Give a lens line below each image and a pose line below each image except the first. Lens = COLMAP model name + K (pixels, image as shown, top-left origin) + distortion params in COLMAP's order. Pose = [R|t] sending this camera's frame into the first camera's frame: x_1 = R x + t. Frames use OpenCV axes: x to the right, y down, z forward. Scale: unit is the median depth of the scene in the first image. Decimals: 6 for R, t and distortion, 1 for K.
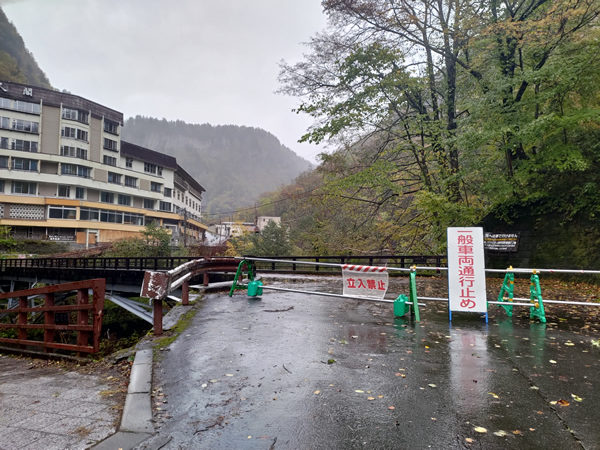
lens RADIAL K [[414.6, 0, 300.0], [0, 414.6, 225.0], [0, 0, 1]] dist [-0.001221, -0.002400]
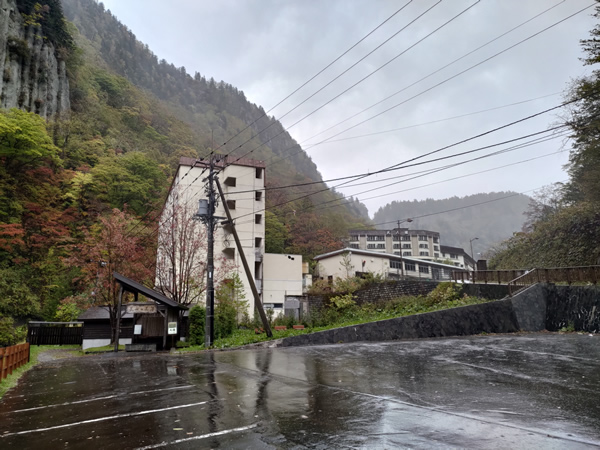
lens RADIAL K [[459.1, 0, 312.3], [0, 459.1, 224.2], [0, 0, 1]] dist [0.054761, -0.012103]
pose [[0.863226, -0.139745, -0.485090, 0.190333], [0.059514, 0.982391, -0.177102, 0.080819], [0.501298, 0.124010, 0.856342, -1.492316]]
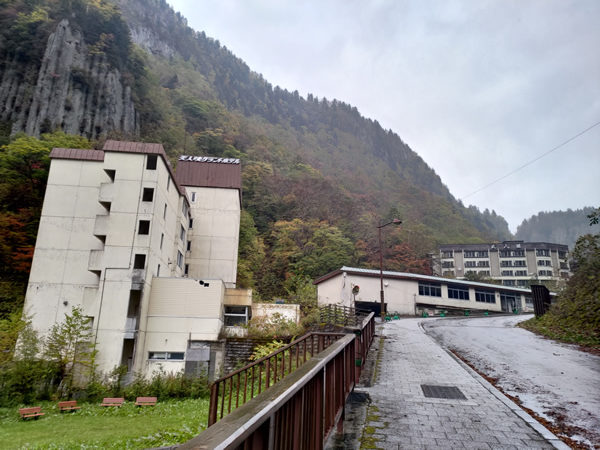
lens RADIAL K [[459.1, 0, 312.3], [0, 459.1, 224.2], [0, 0, 1]] dist [0.054761, -0.012103]
pose [[0.672766, -0.194751, -0.713763, 0.251825], [0.033213, 0.971711, -0.233827, 0.056470], [0.739109, 0.133605, 0.660202, -1.068322]]
